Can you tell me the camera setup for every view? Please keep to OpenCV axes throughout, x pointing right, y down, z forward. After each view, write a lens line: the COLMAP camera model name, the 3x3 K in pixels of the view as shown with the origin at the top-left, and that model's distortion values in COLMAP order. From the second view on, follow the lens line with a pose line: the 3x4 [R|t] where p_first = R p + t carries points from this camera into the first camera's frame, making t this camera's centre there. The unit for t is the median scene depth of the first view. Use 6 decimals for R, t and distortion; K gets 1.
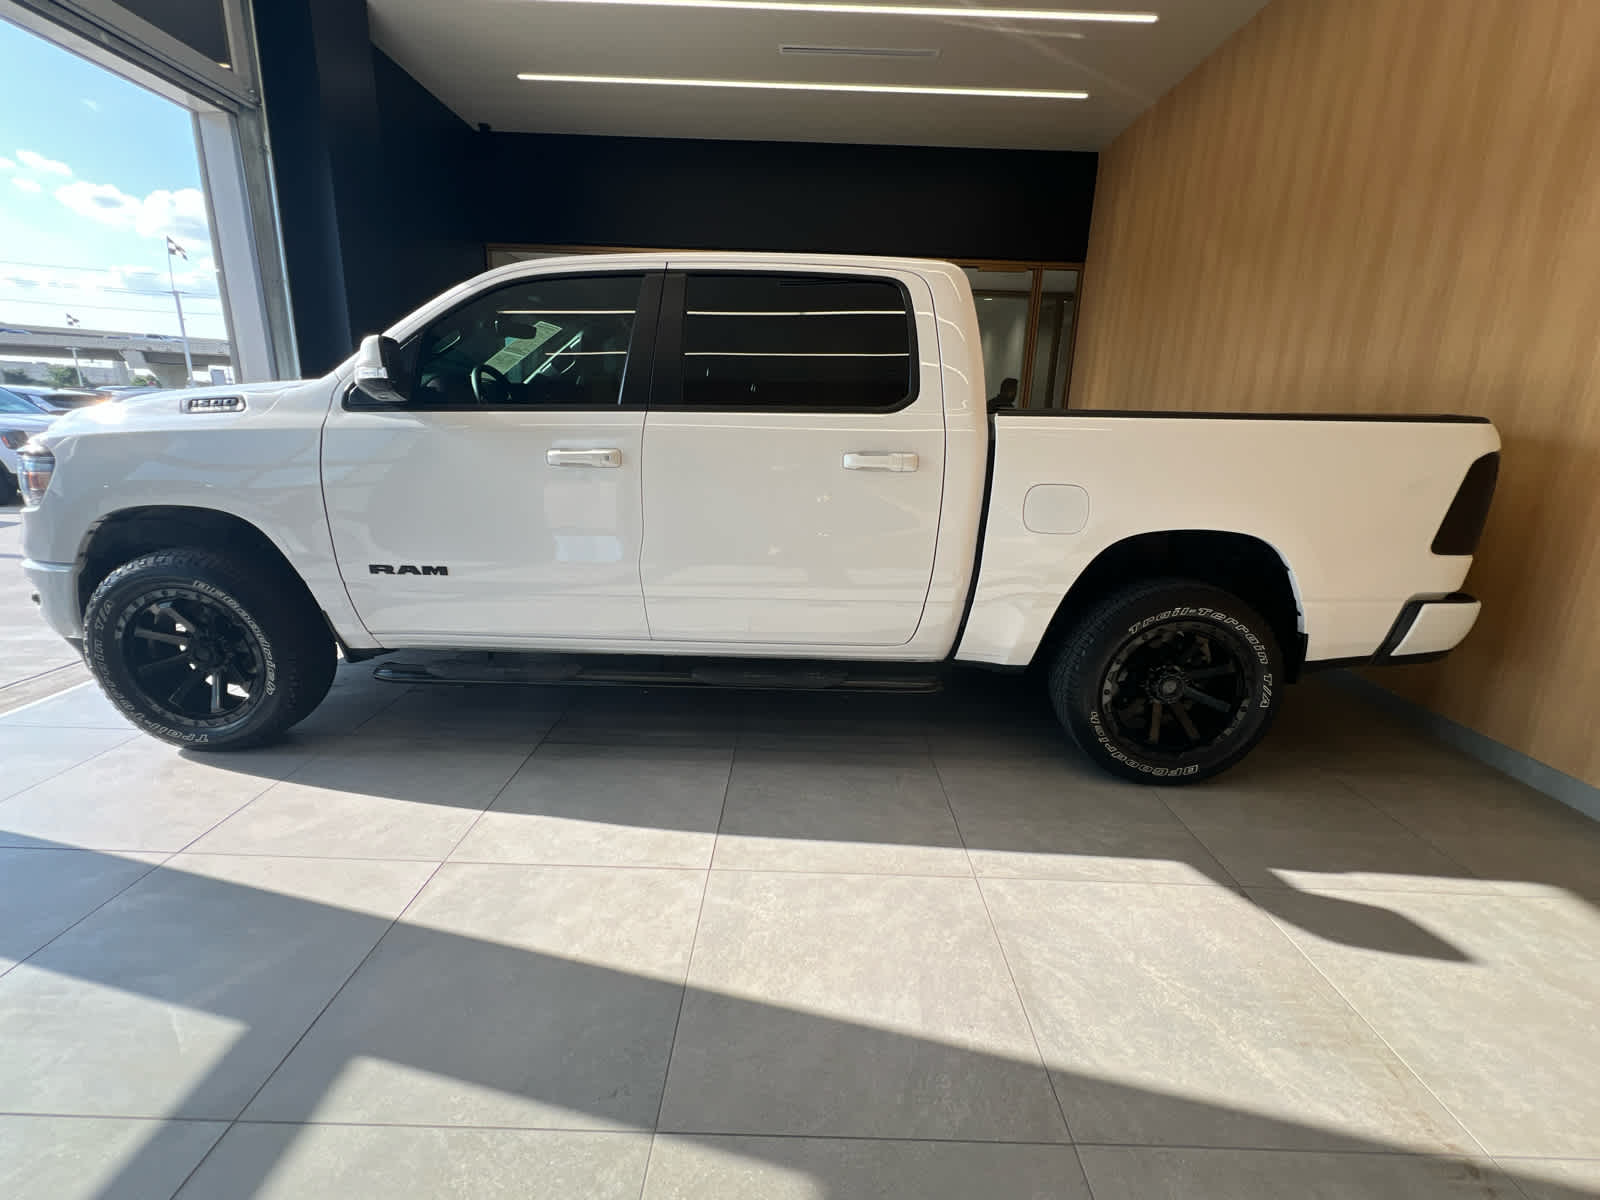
lens RADIAL K [[712.9, 0, 815.0], [0, 712.9, 598.9], [0, 0, 1]] dist [0.003145, 0.000603]
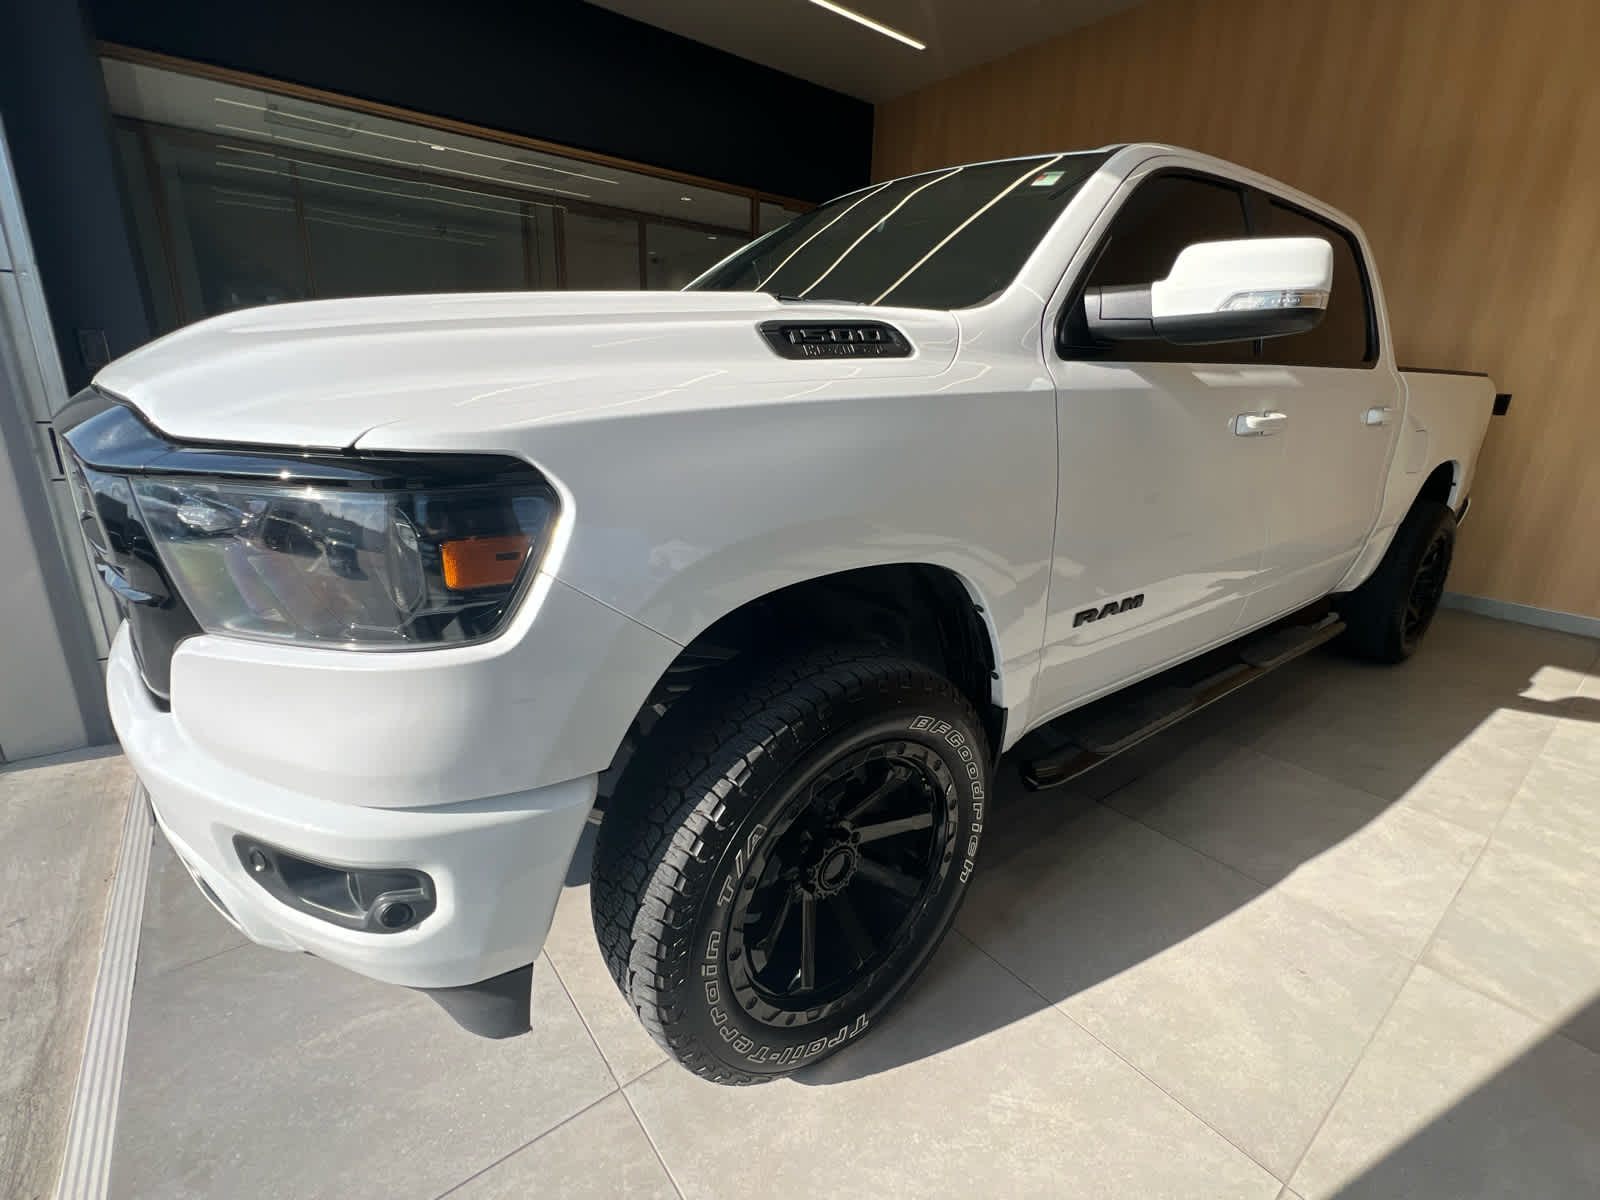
lens RADIAL K [[712.9, 0, 815.0], [0, 712.9, 598.9], [0, 0, 1]] dist [0.003145, 0.000603]
pose [[0.777655, -0.186561, 0.600373, -1.163912], [0.144557, 0.982431, 0.118040, -0.164838], [-0.611847, -0.005007, 0.790960, 0.650633]]
